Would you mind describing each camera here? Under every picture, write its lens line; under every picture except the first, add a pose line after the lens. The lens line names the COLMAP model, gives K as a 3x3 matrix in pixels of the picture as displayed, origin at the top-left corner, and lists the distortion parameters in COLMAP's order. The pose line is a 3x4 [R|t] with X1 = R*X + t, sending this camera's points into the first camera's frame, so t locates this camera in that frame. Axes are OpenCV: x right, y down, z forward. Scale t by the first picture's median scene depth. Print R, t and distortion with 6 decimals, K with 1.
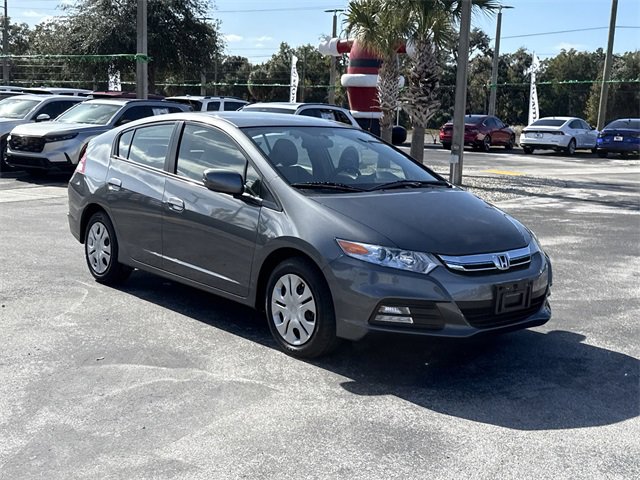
lens RADIAL K [[771.8, 0, 320.0], [0, 771.8, 240.0], [0, 0, 1]] dist [0.191662, -0.419271]
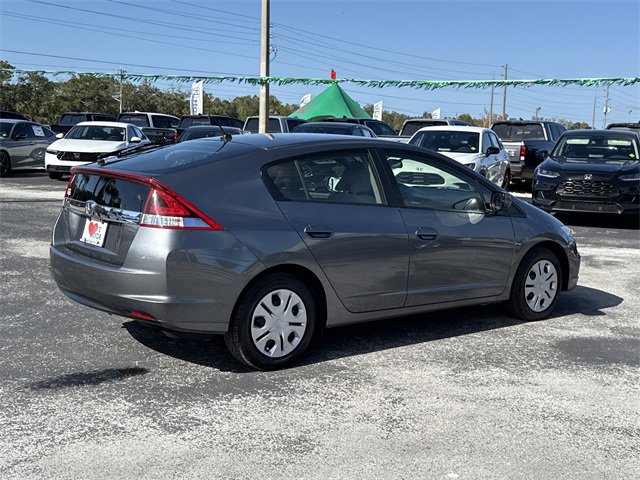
lens RADIAL K [[832.8, 0, 320.0], [0, 832.8, 240.0], [0, 0, 1]] dist [0.134530, -0.071491]
pose [[0.024989, -0.154570, 0.987666, -1.302042], [0.117363, 0.981596, 0.150651, -0.224560], [-0.992775, 0.112150, 0.042670, 1.151274]]
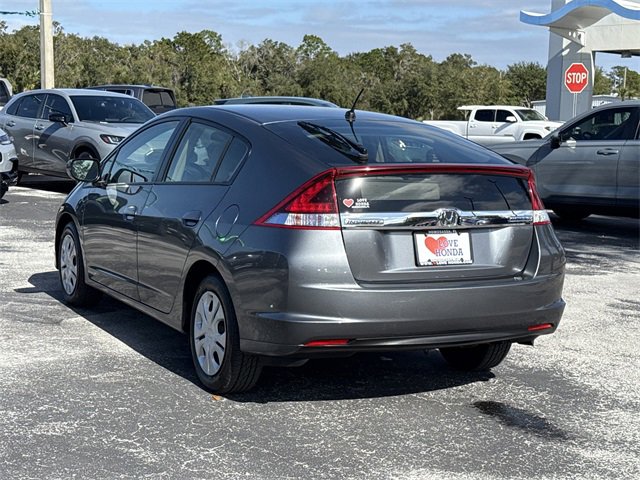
lens RADIAL K [[1129.9, 0, 320.0], [0, 1129.9, 240.0], [0, 0, 1]] dist [0.141570, -0.028718]
pose [[-0.972553, -0.081601, 0.217902, -0.443455], [-0.021688, 0.964202, 0.264279, -0.387798], [-0.231667, 0.252300, -0.939508, 2.428306]]
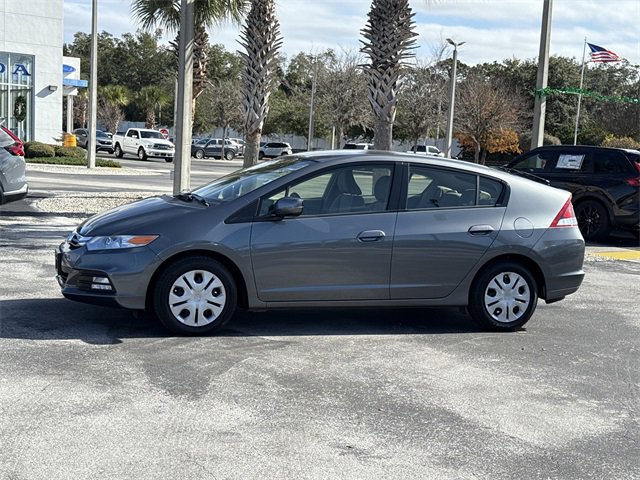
lens RADIAL K [[925.6, 0, 320.0], [0, 925.6, 240.0], [0, 0, 1]] dist [0.151336, -0.115868]
pose [[-0.353317, 0.045417, -0.934400, 1.366768], [-0.205525, 0.970650, 0.124892, -0.223887], [0.912648, 0.236169, -0.333613, 1.656618]]
